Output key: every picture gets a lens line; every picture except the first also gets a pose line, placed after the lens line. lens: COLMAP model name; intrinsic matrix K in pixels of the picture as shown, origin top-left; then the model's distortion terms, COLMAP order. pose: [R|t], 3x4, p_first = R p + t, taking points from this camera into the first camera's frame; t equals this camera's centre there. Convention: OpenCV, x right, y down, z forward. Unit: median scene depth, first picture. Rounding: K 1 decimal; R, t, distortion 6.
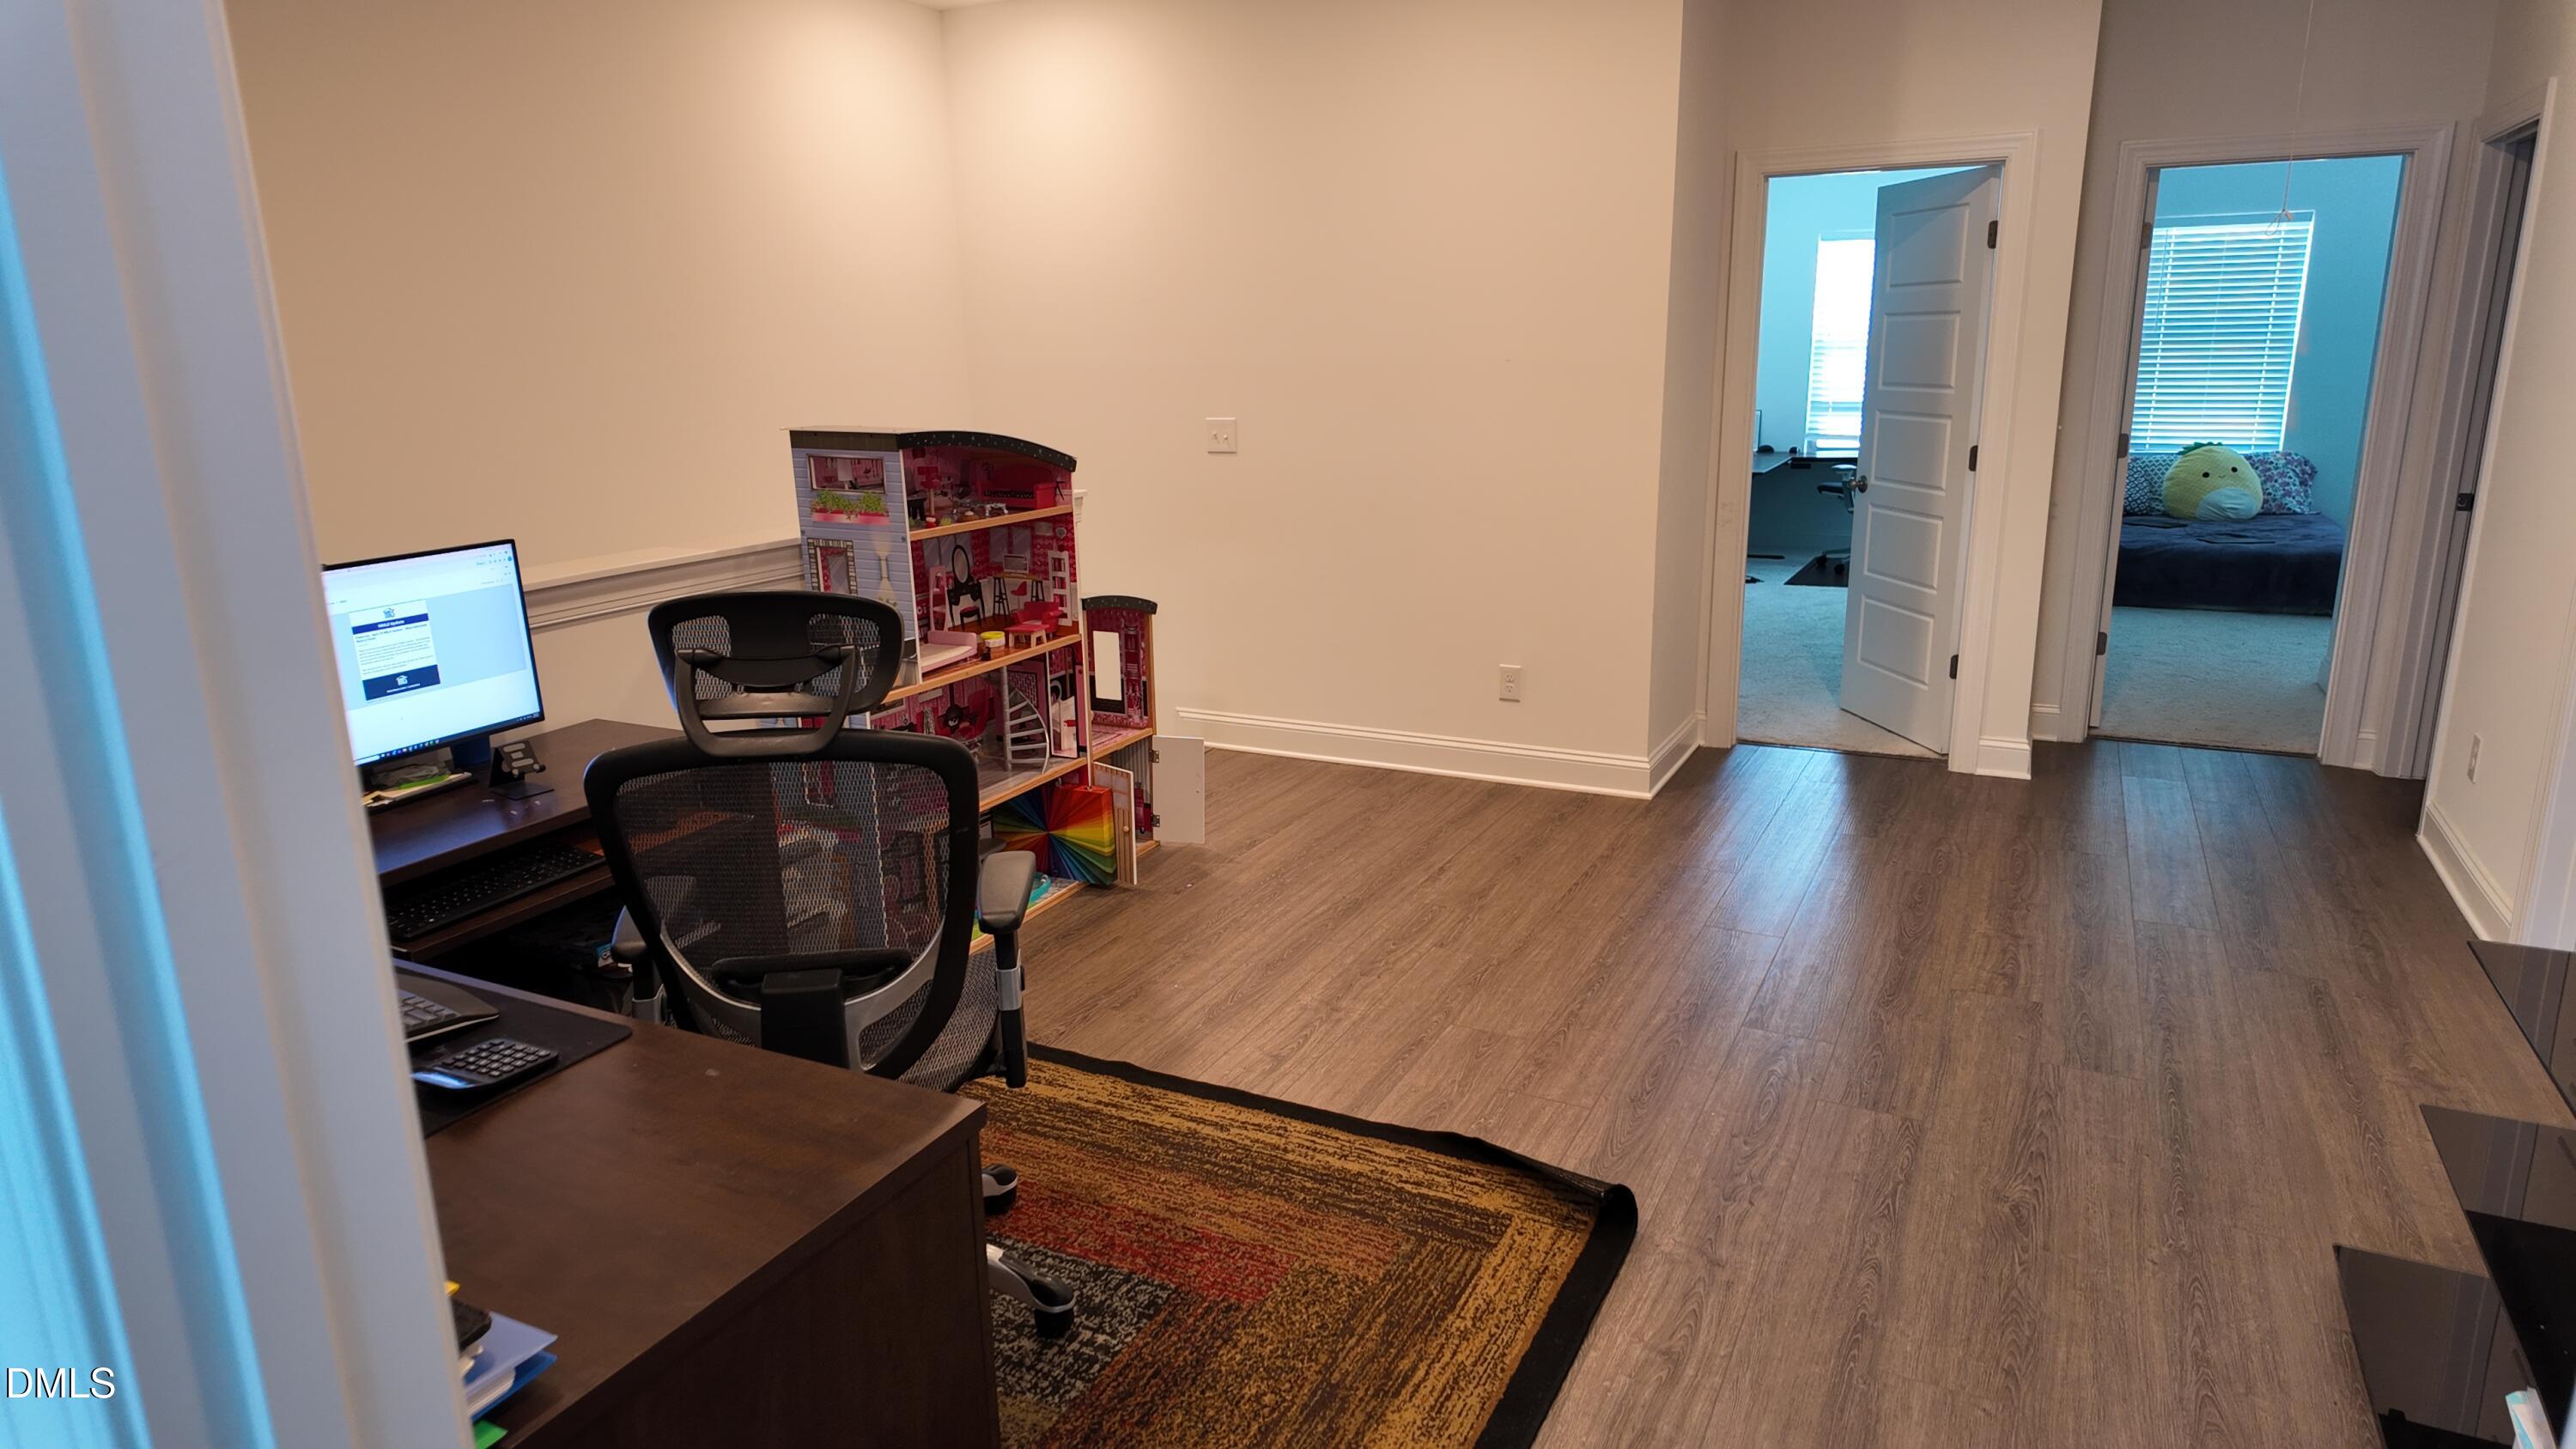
lens RADIAL K [[1502.3, 0, 1296.5], [0, 1502.3, 709.1], [0, 0, 1]] dist [0.032036, -0.025528]
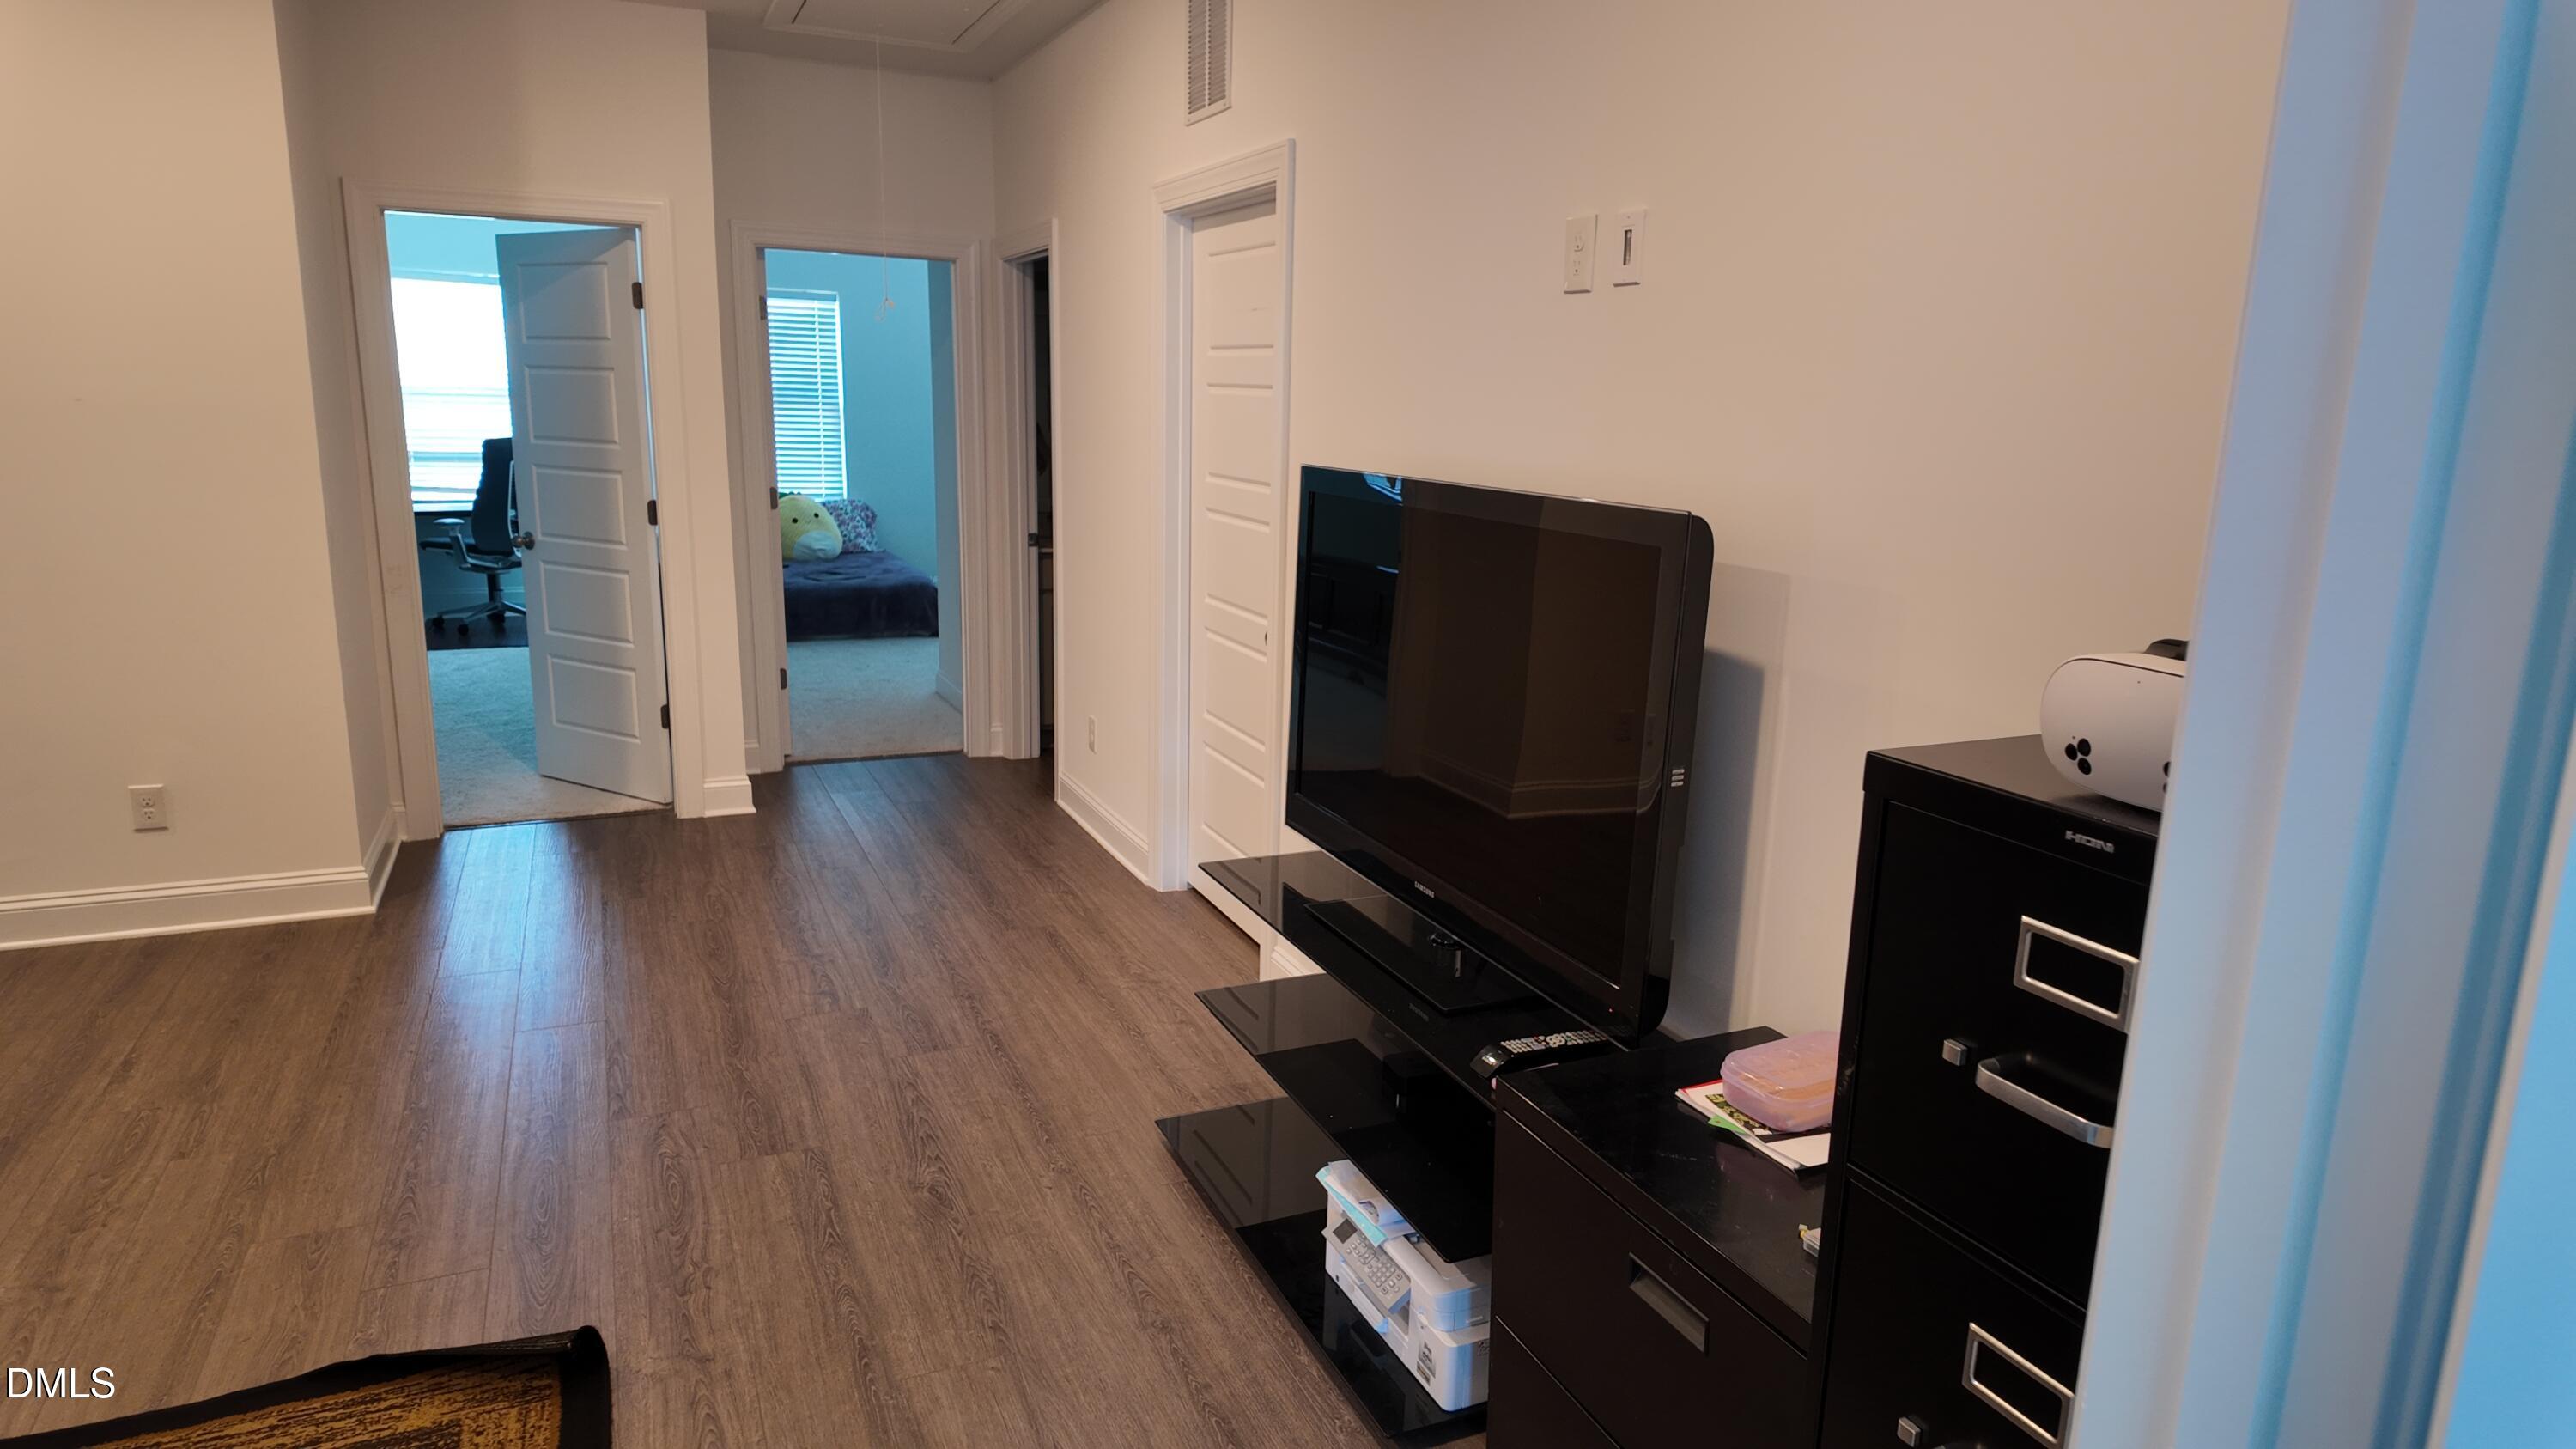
lens RADIAL K [[1502.3, 0, 1287.9], [0, 1502.3, 707.0], [0, 0, 1]] dist [0.032036, -0.025528]
pose [[0.629743, -0.124752, 0.766721, -0.114288], [0.148998, 0.988092, 0.038392, -0.016038], [-0.762380, 0.090063, 0.640832, 0.042962]]
